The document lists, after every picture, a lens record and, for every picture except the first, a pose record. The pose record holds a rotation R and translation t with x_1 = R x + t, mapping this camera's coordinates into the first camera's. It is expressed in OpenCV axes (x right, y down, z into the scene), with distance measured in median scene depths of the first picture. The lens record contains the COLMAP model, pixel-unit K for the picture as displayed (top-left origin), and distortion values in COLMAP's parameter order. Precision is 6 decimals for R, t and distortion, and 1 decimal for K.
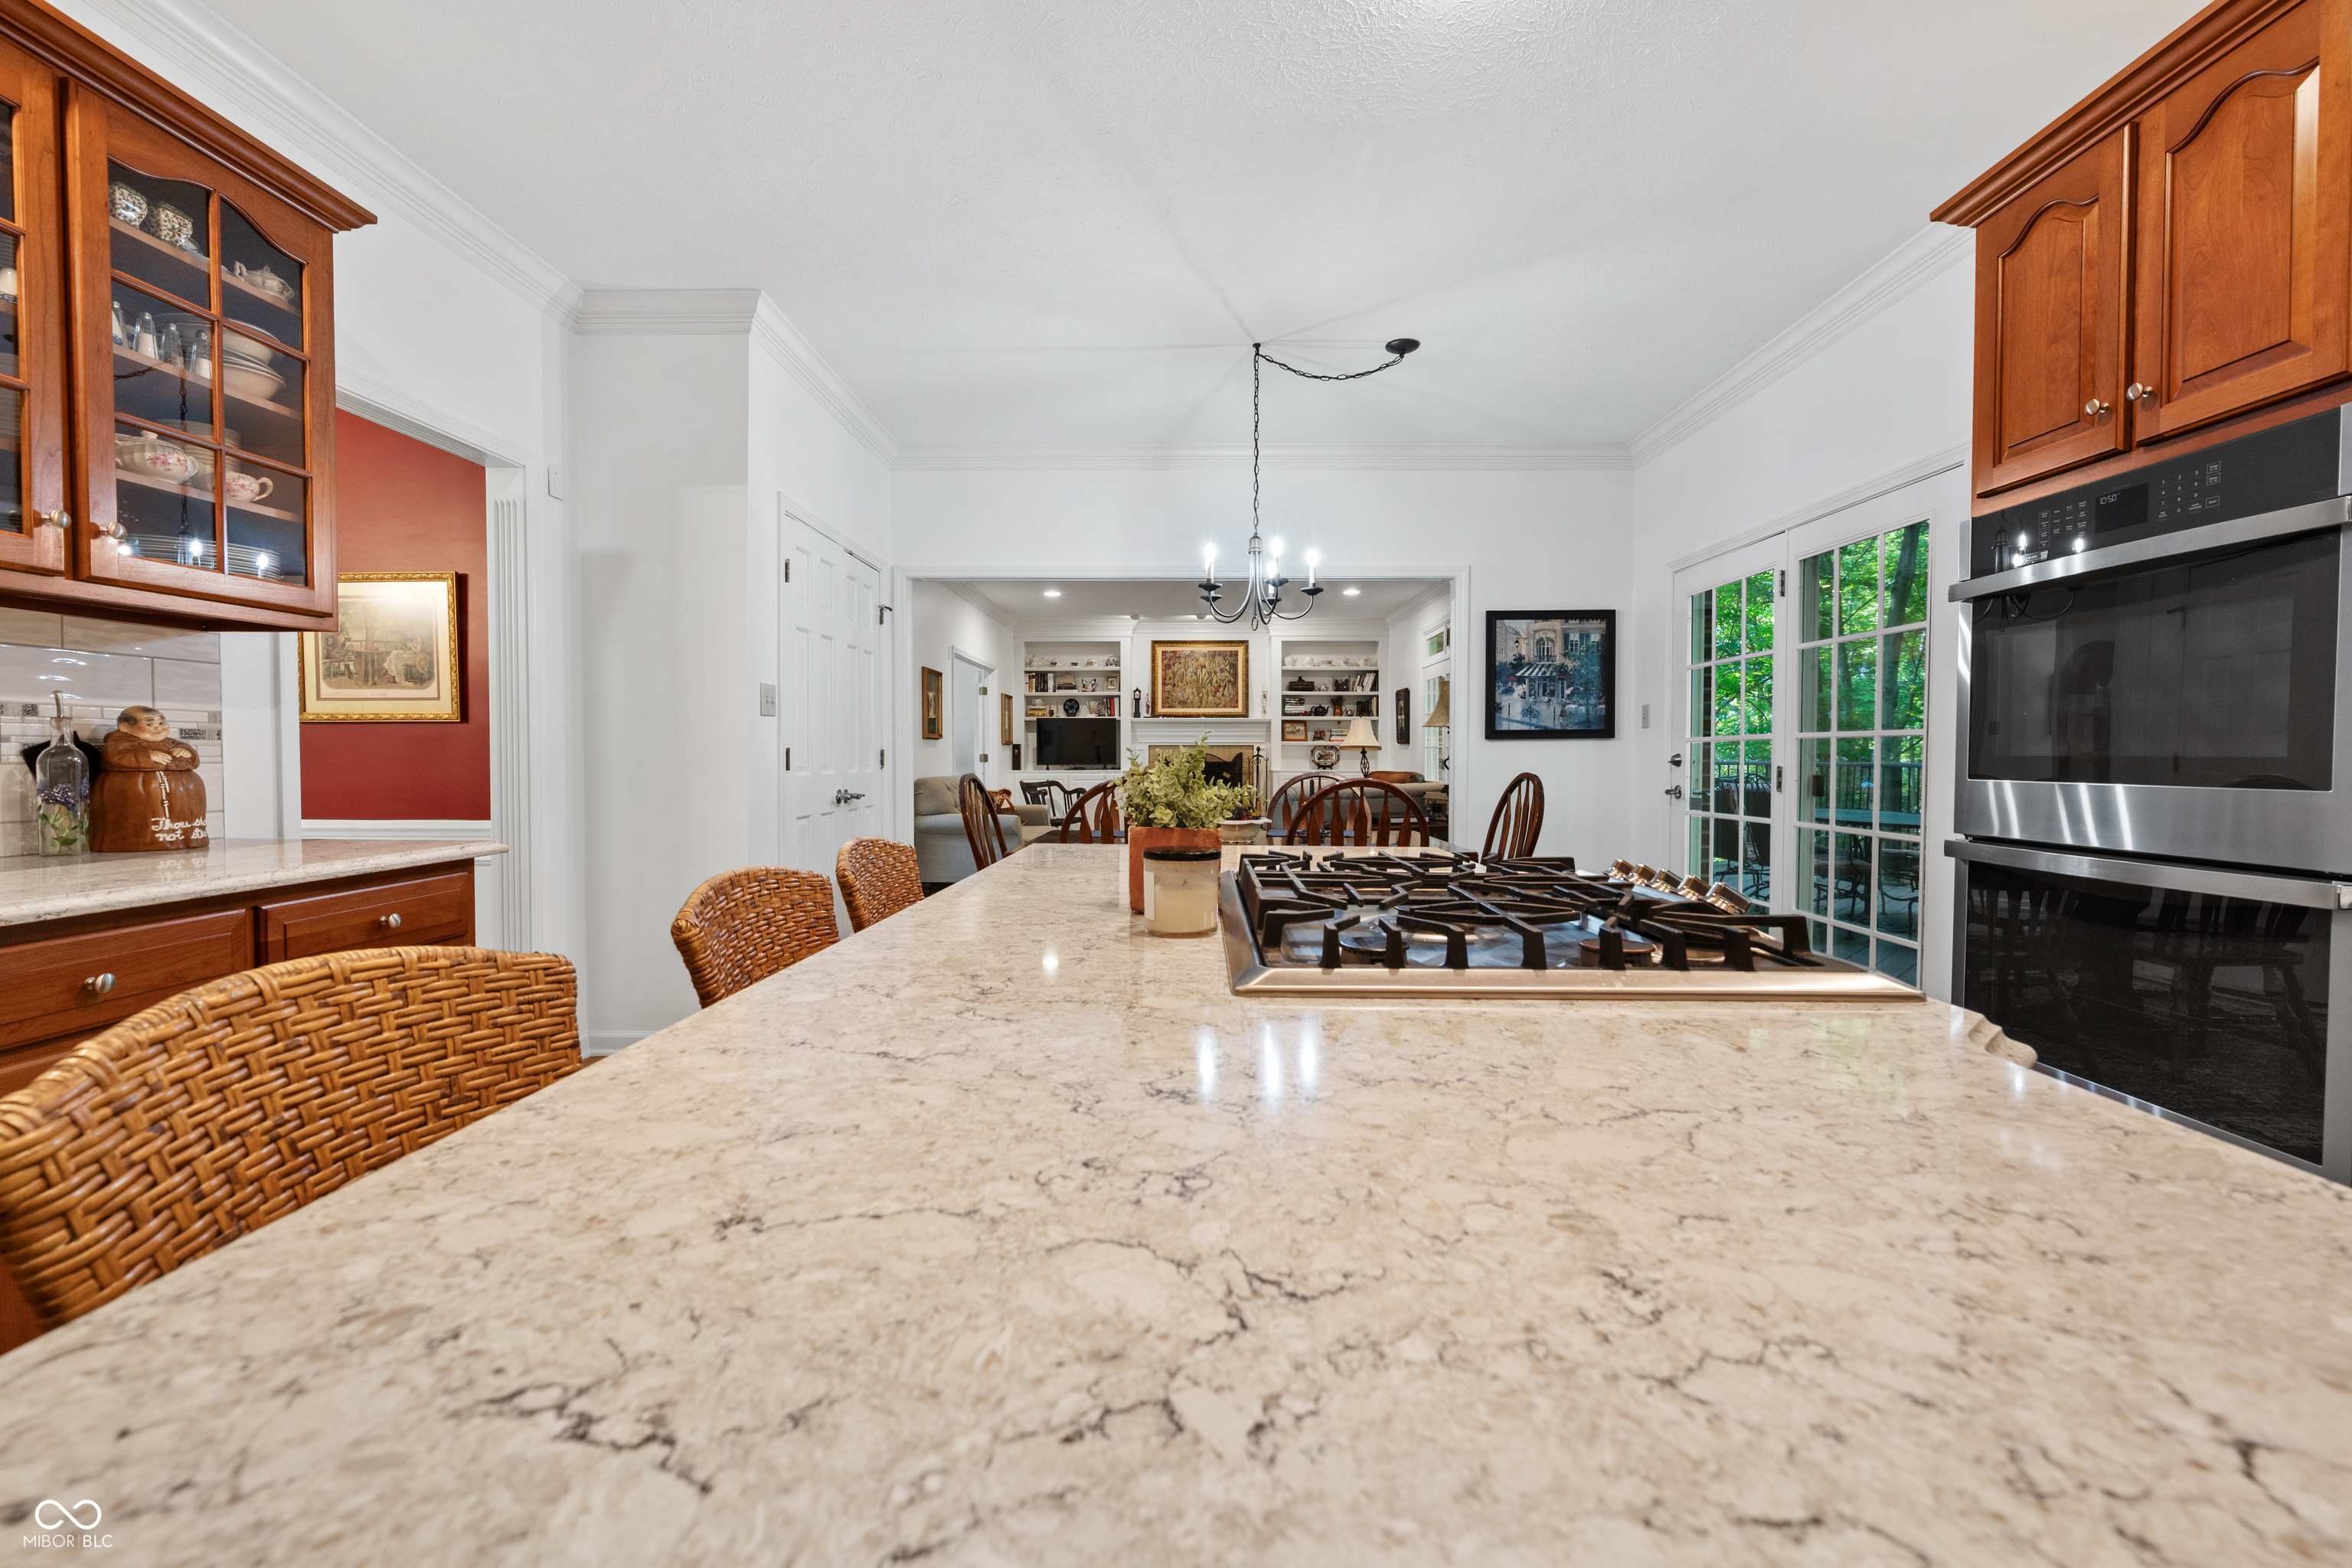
lens RADIAL K [[982.7, 0, 1173.9], [0, 982.7, 777.1], [0, 0, 1]] dist [0.001859, 0.000242]
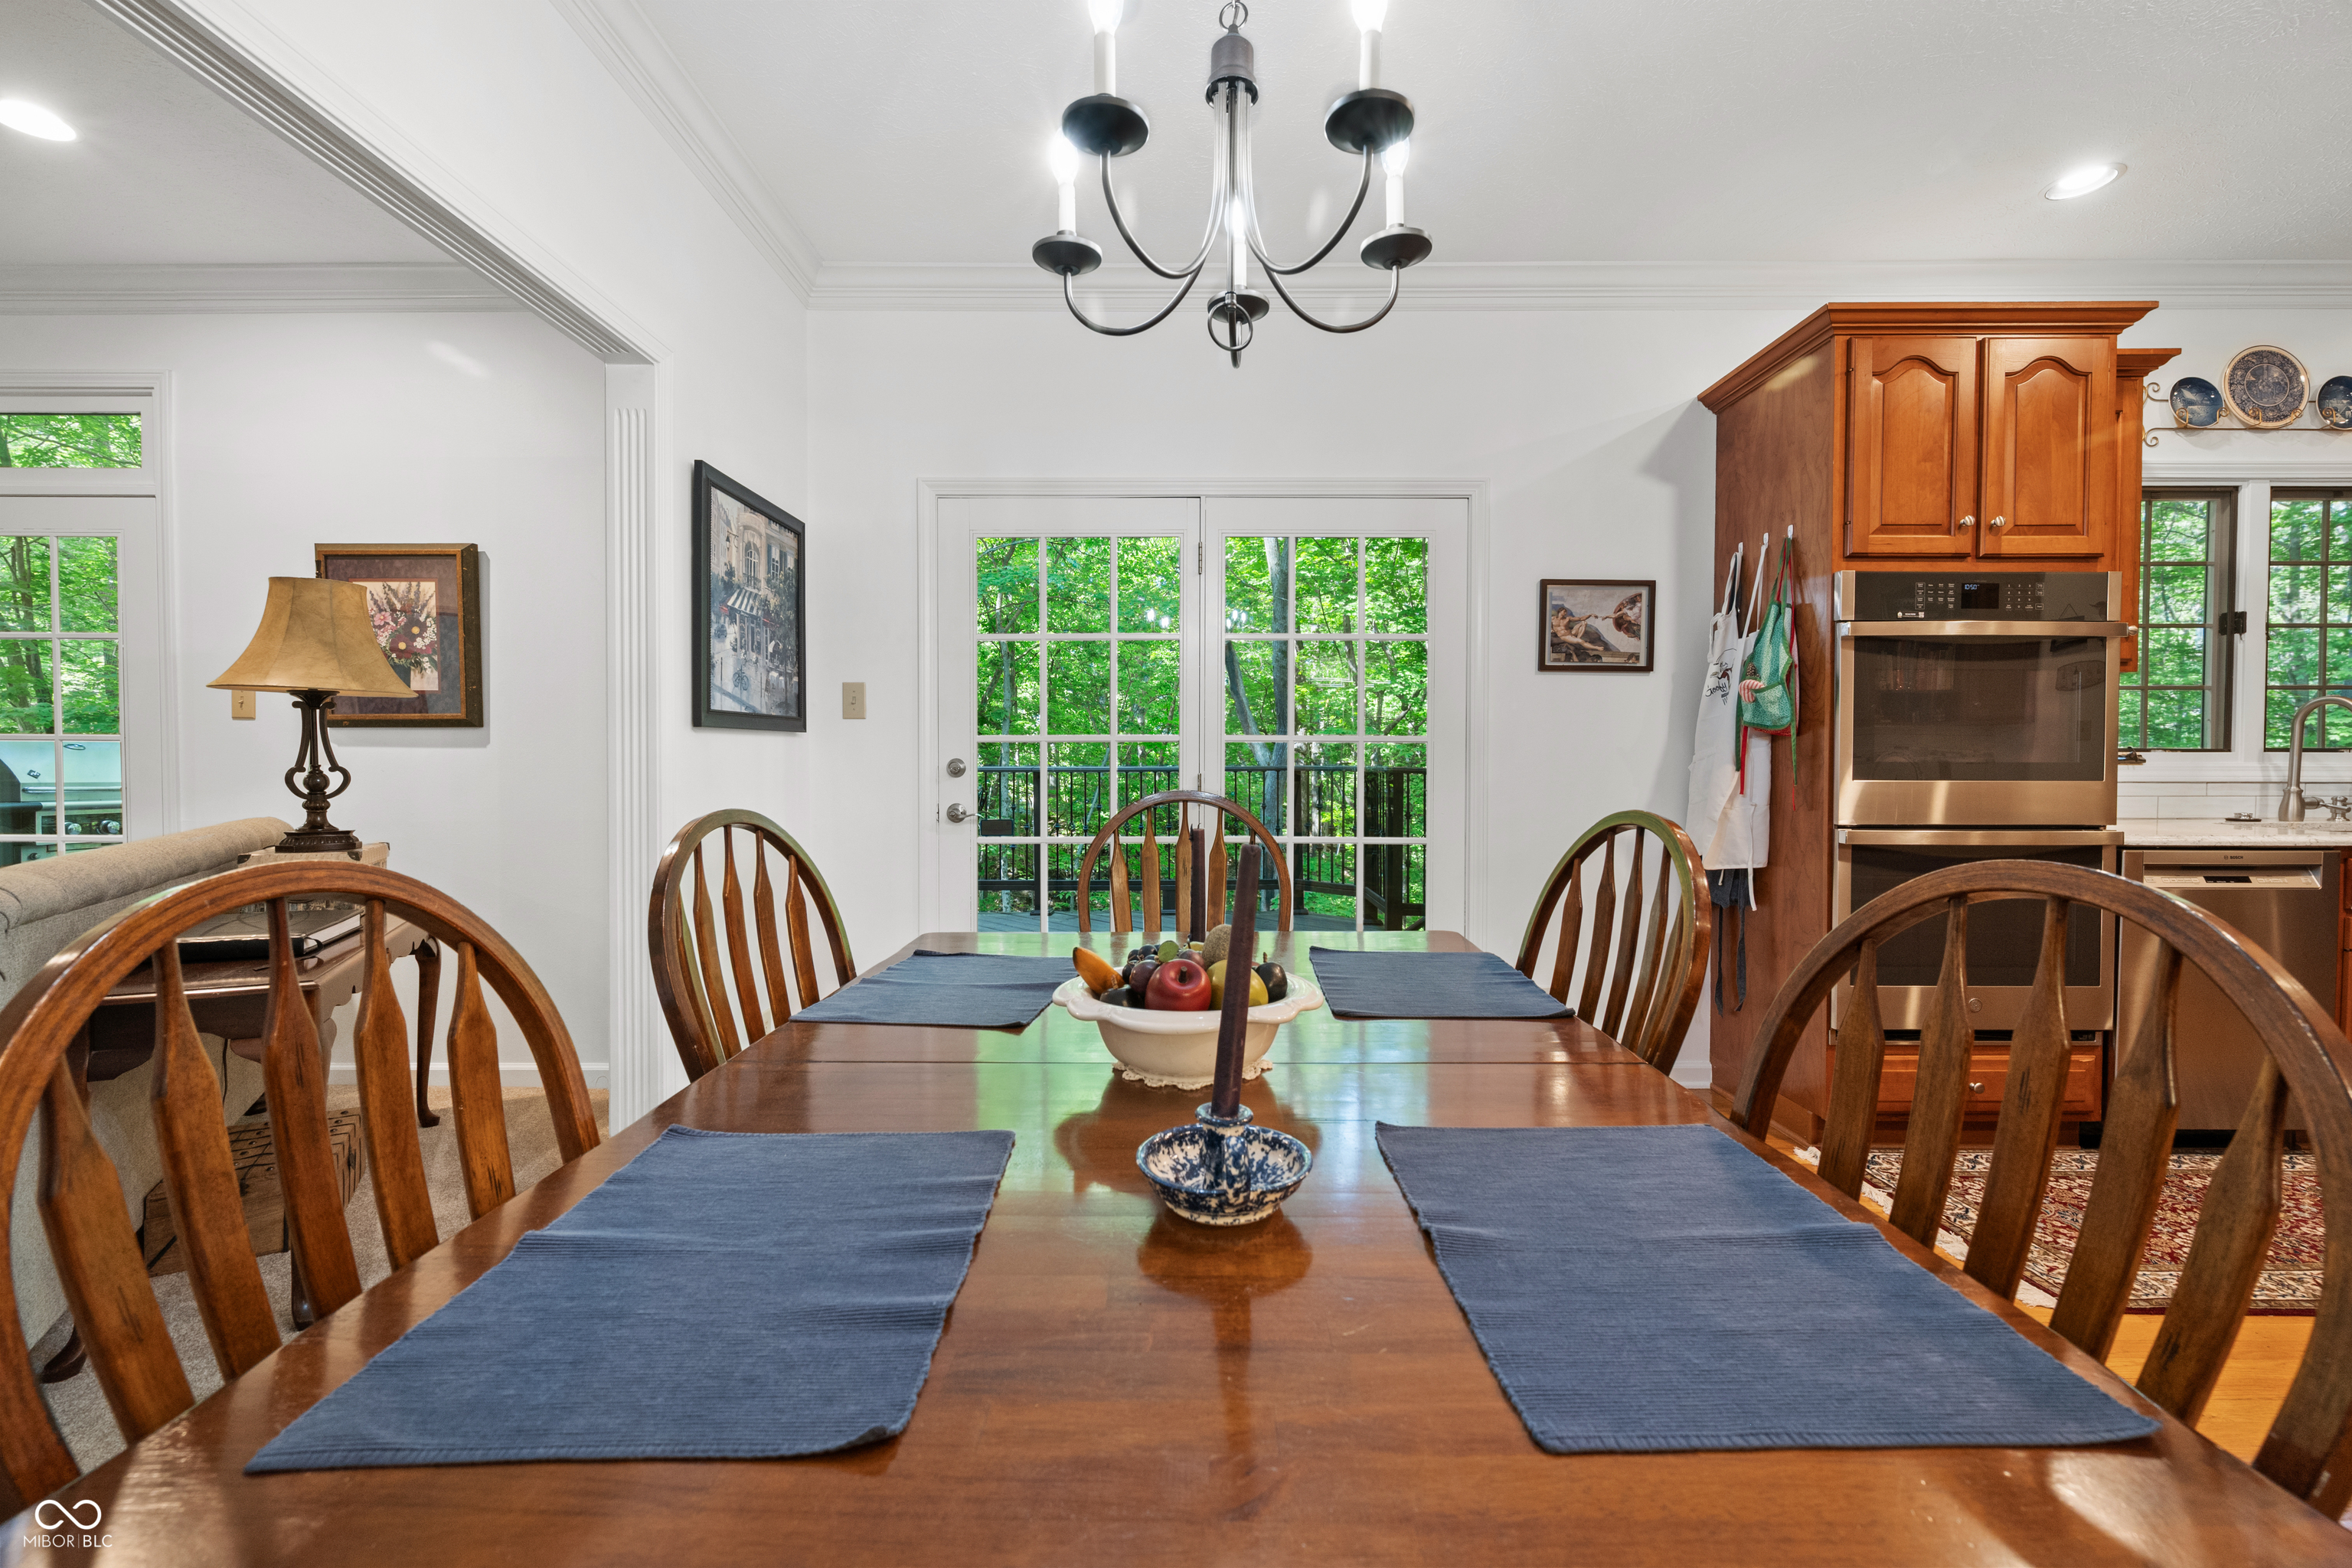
lens RADIAL K [[982.7, 0, 1177.4], [0, 982.7, 773.3], [0, 0, 1]] dist [0.001859, 0.000242]
pose [[-0.033080, -0.011911, 0.999382, -0.168768], [0.022302, 0.999671, 0.012653, -0.016806], [-0.999204, 0.022707, -0.032804, 0.778273]]
